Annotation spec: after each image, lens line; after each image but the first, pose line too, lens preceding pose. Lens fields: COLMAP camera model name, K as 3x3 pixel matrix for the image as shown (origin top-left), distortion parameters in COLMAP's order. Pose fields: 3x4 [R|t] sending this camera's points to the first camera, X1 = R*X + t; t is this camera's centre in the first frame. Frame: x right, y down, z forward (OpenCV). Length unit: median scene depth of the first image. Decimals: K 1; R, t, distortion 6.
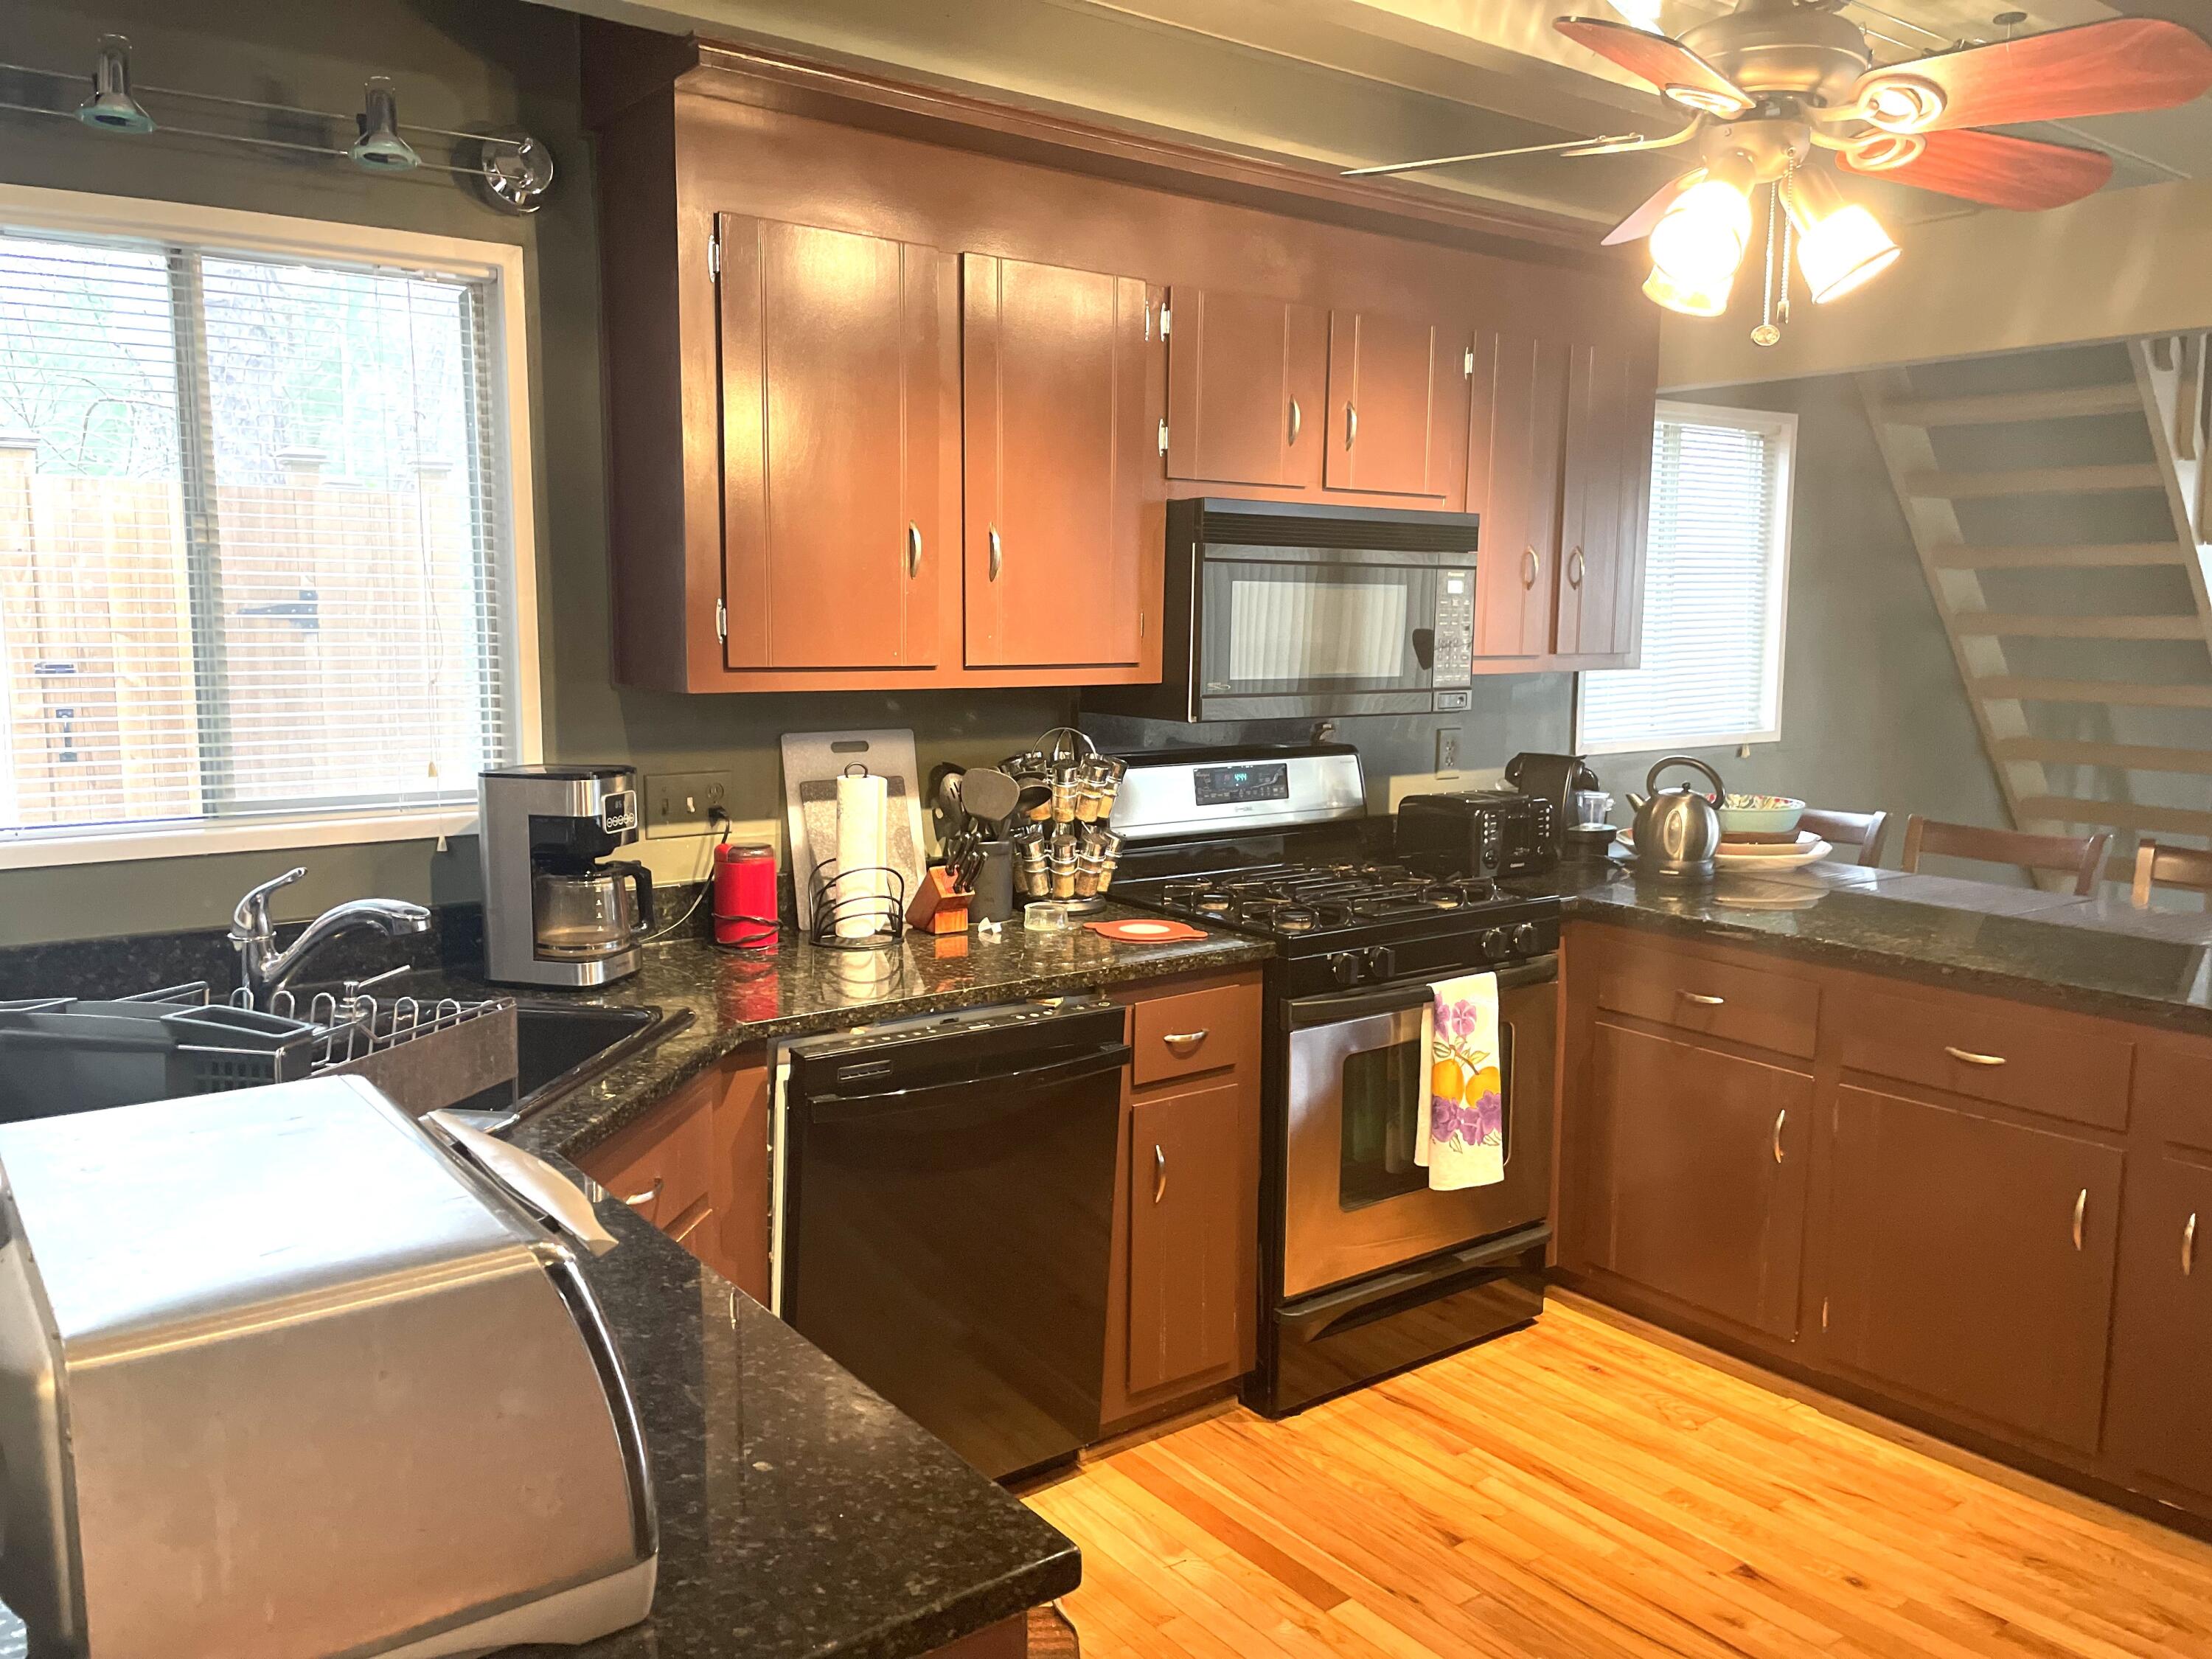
lens RADIAL K [[1665.5, 0, 1100.3], [0, 1665.5, 822.4], [0, 0, 1]] dist [0.079045, -0.115116]
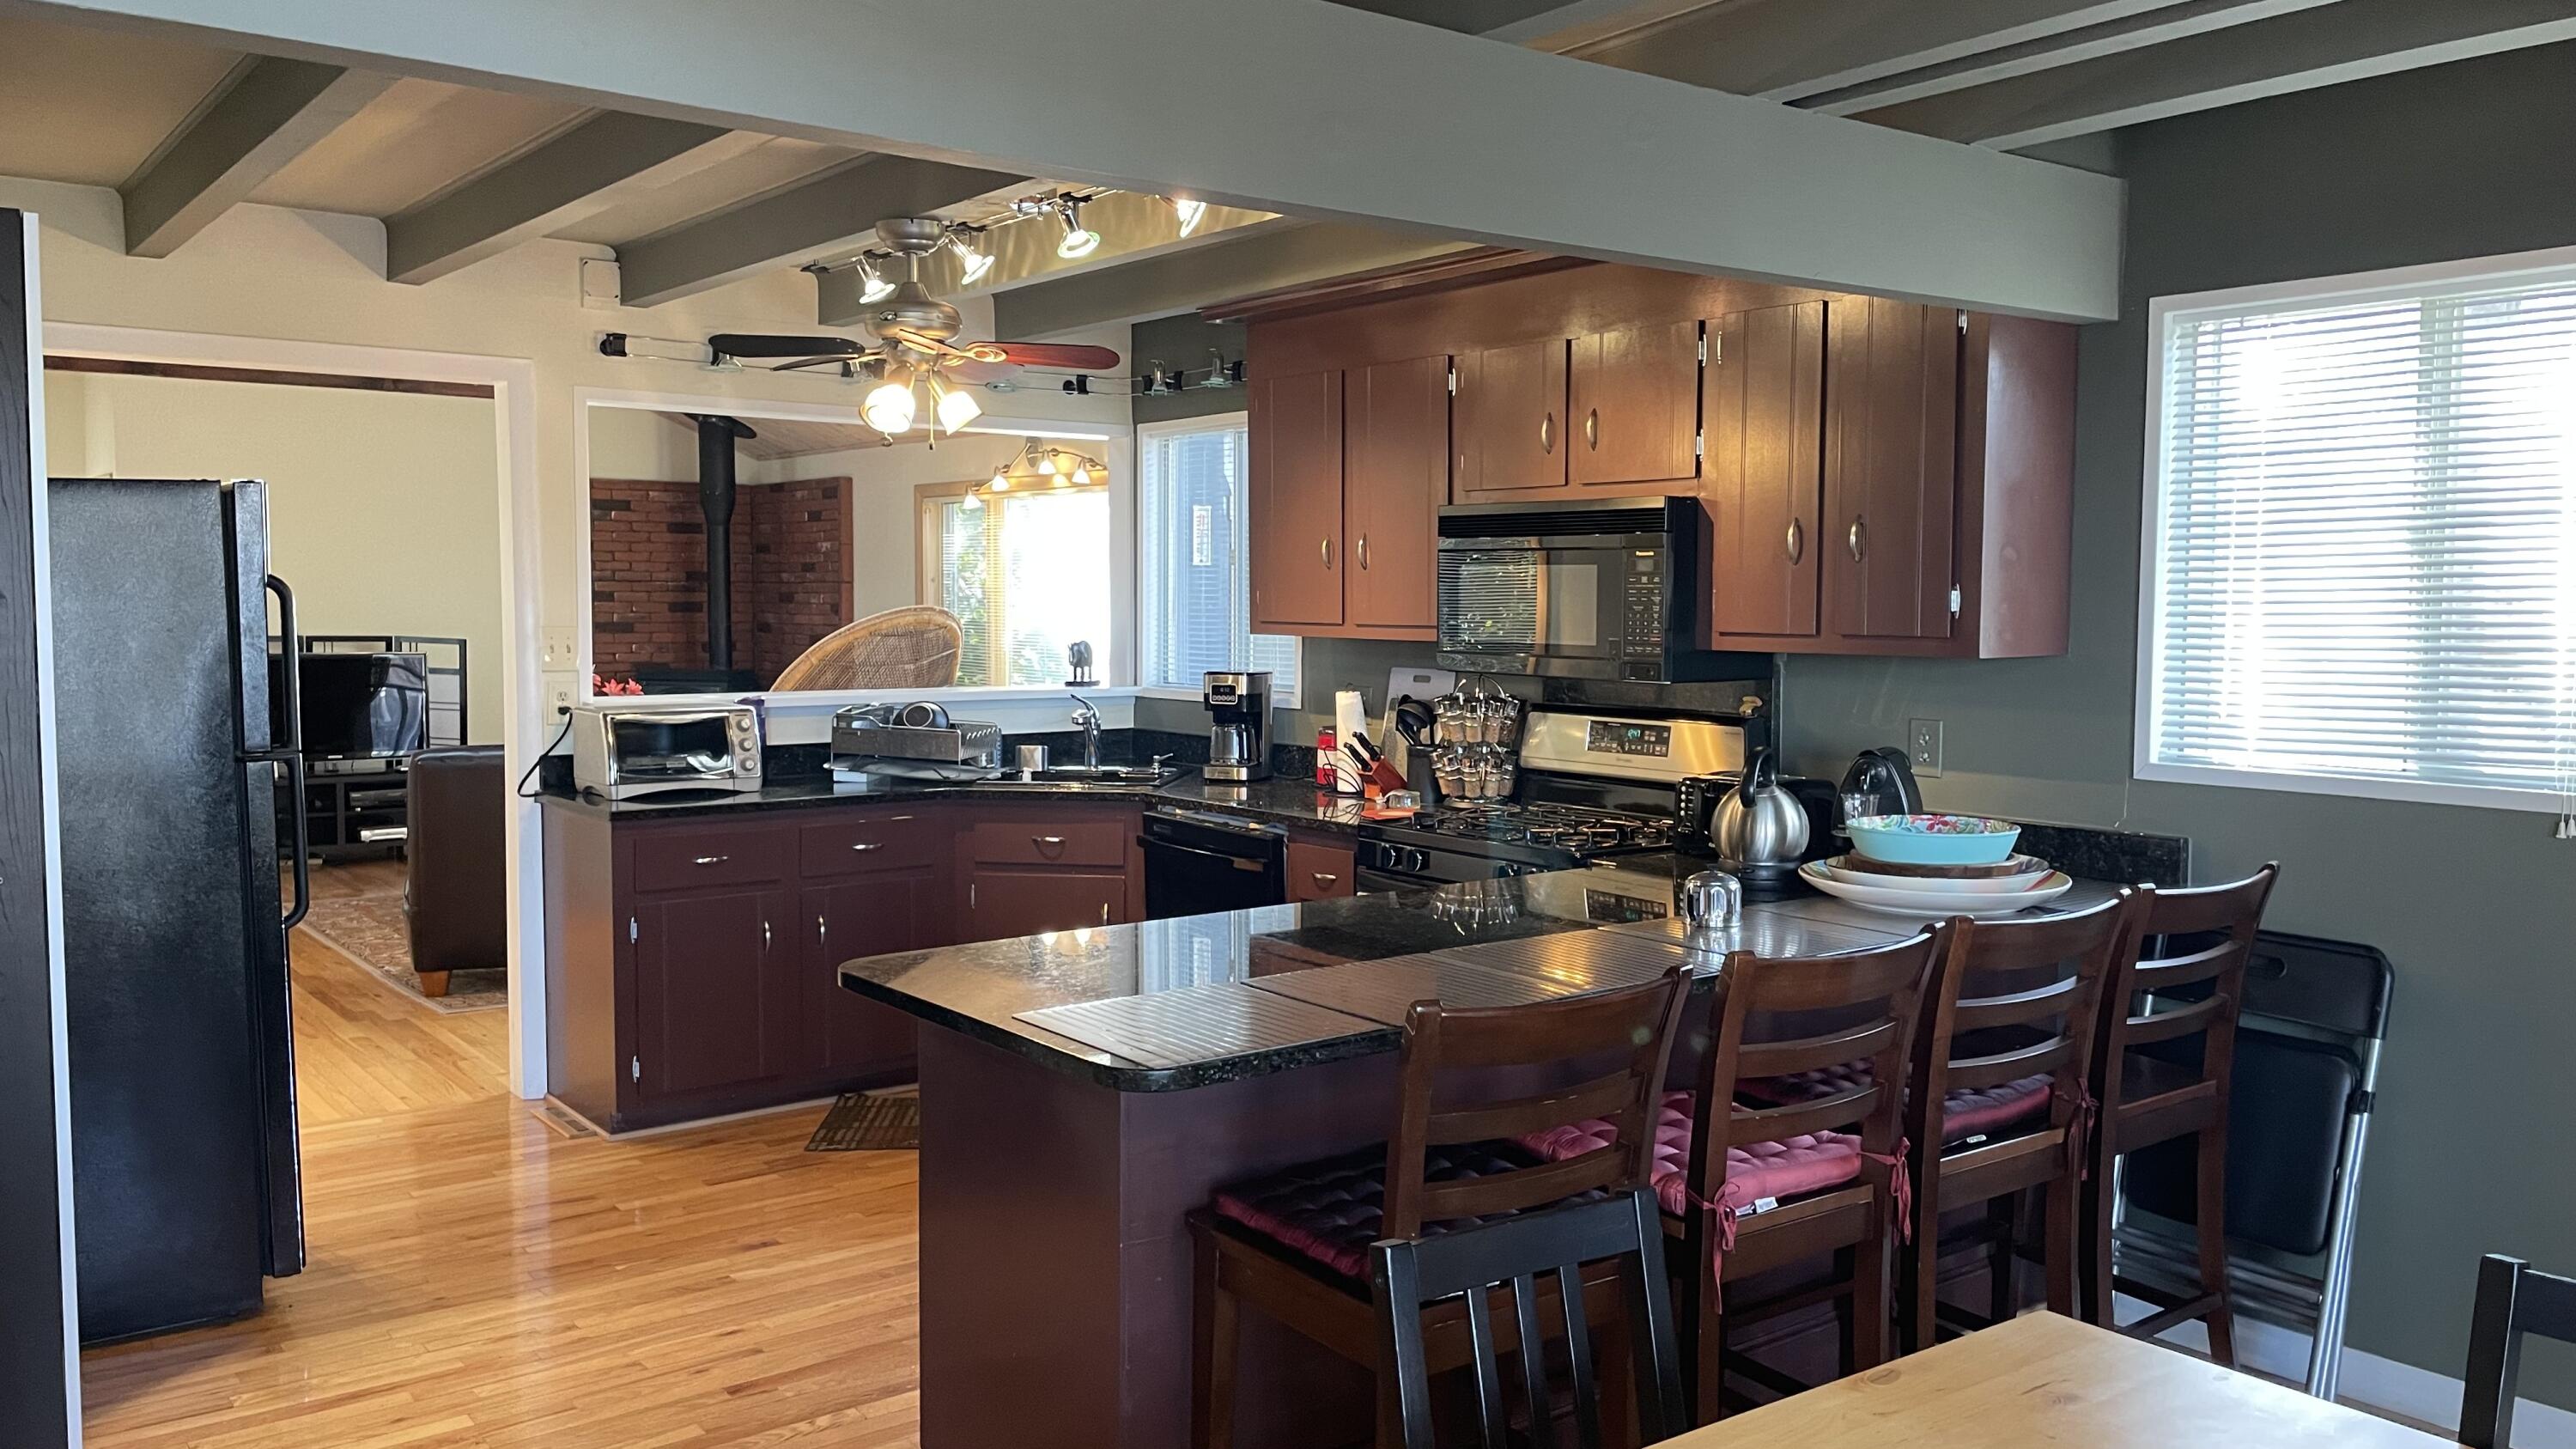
lens RADIAL K [[1933.2, 0, 1292.3], [0, 1933.2, 709.0], [0, 0, 1]] dist [0.082820, -0.153029]
pose [[0.035623, 0.058332, -0.997661, 1.524315], [-0.121614, 0.991129, 0.053608, -0.092959], [0.991938, 0.119420, 0.042401, 0.768781]]
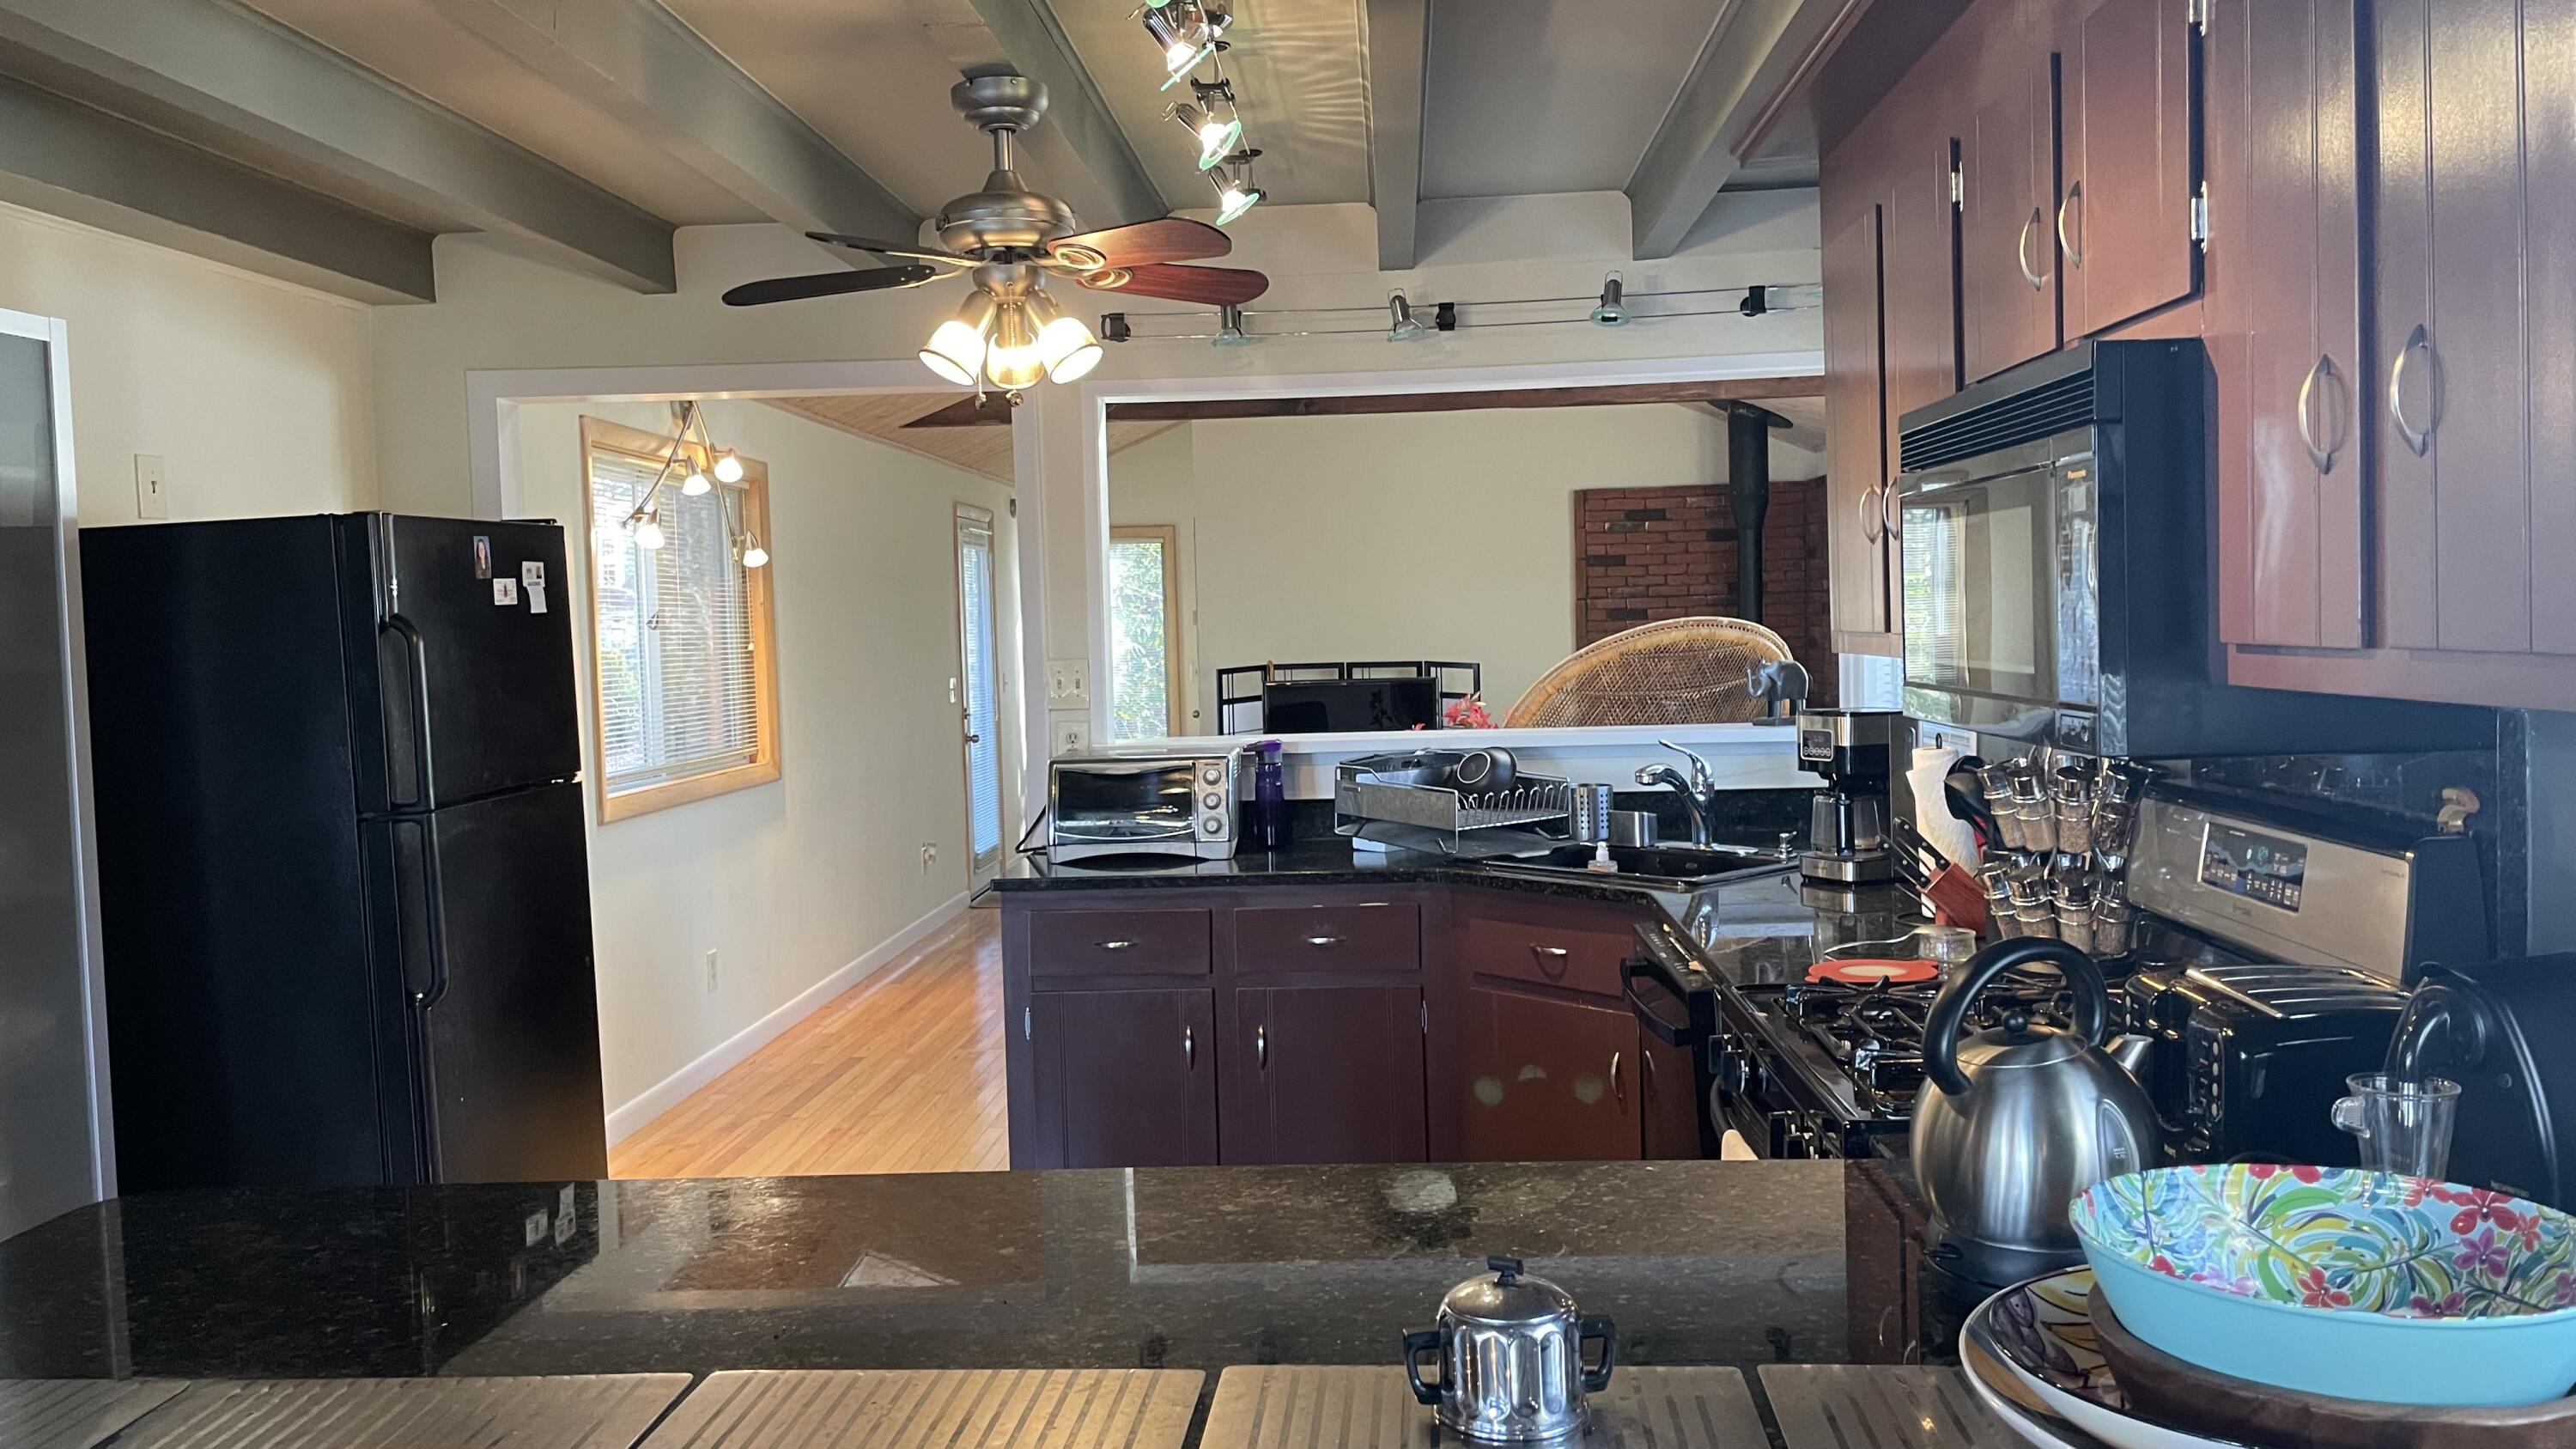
lens RADIAL K [[1933.2, 0, 1292.3], [0, 1933.2, 709.0], [0, 0, 1]] dist [0.082820, -0.153029]
pose [[-0.630964, 0.051157, -0.774124, 0.843462], [-0.062864, 0.991171, 0.116738, -0.138837], [0.773261, 0.122322, -0.622177, 1.242379]]
